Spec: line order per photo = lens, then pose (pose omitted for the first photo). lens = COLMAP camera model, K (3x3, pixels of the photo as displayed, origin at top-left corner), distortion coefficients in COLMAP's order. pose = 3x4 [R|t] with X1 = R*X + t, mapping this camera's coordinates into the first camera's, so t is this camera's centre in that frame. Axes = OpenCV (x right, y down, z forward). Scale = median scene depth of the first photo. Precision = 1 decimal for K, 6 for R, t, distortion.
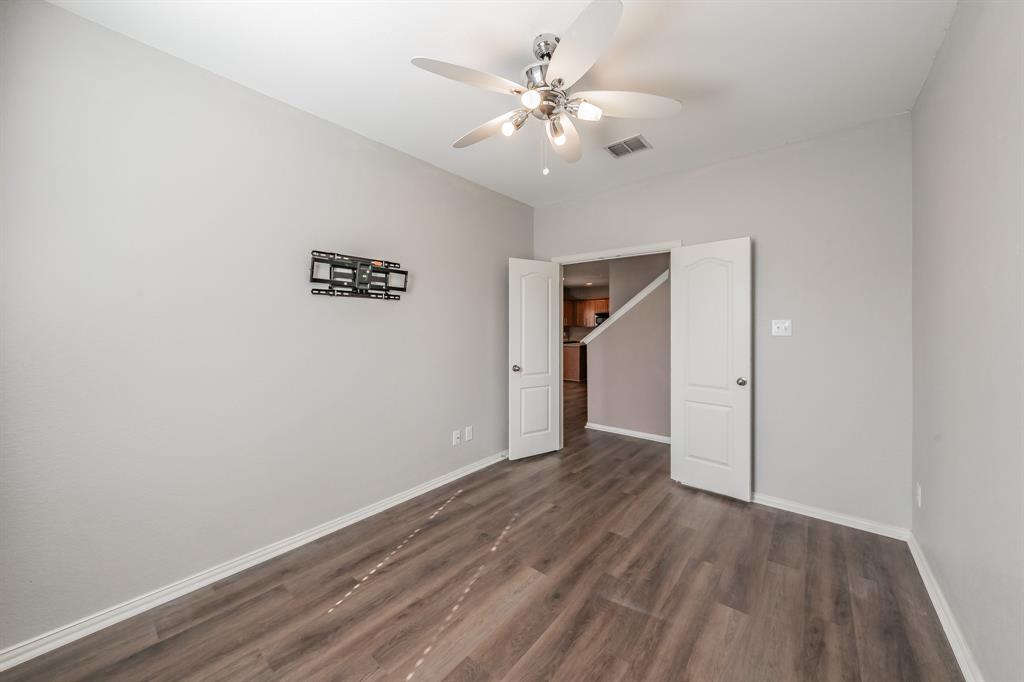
lens RADIAL K [[356.9, 0, 539.9], [0, 356.9, 328.5], [0, 0, 1]] dist [0.002689, -0.000026]
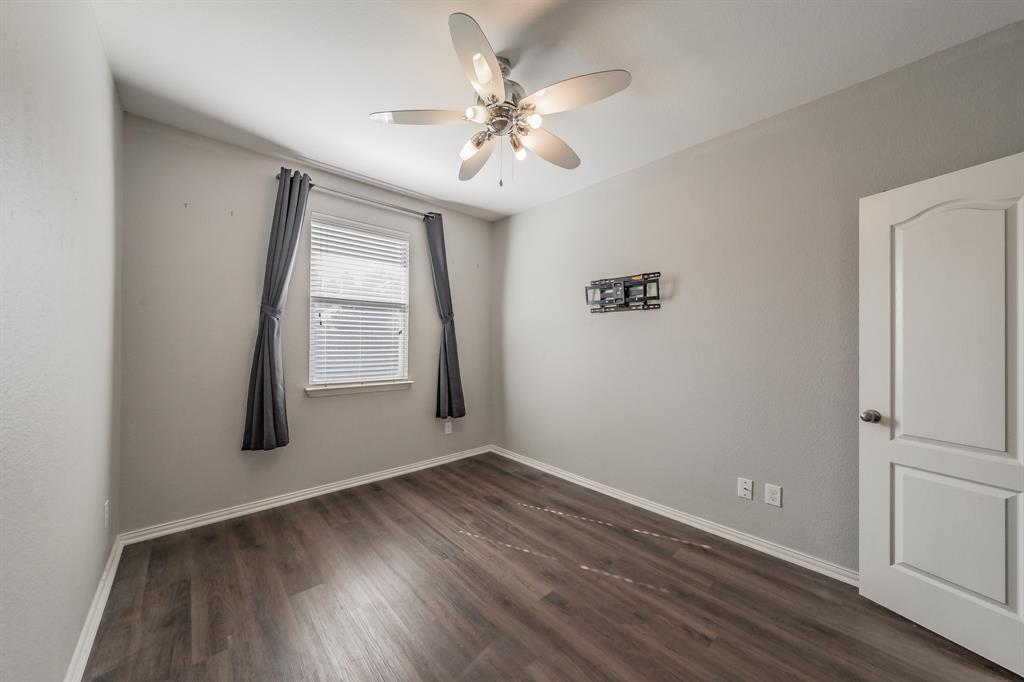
lens RADIAL K [[356.9, 0, 504.7], [0, 356.9, 340.7], [0, 0, 1]] dist [0.002689, -0.000026]
pose [[-0.175643, -0.003180, -0.984449, 0.736056], [-0.012371, 0.999923, -0.001023, 0.018001], [0.984376, 0.011999, -0.175669, 0.835802]]
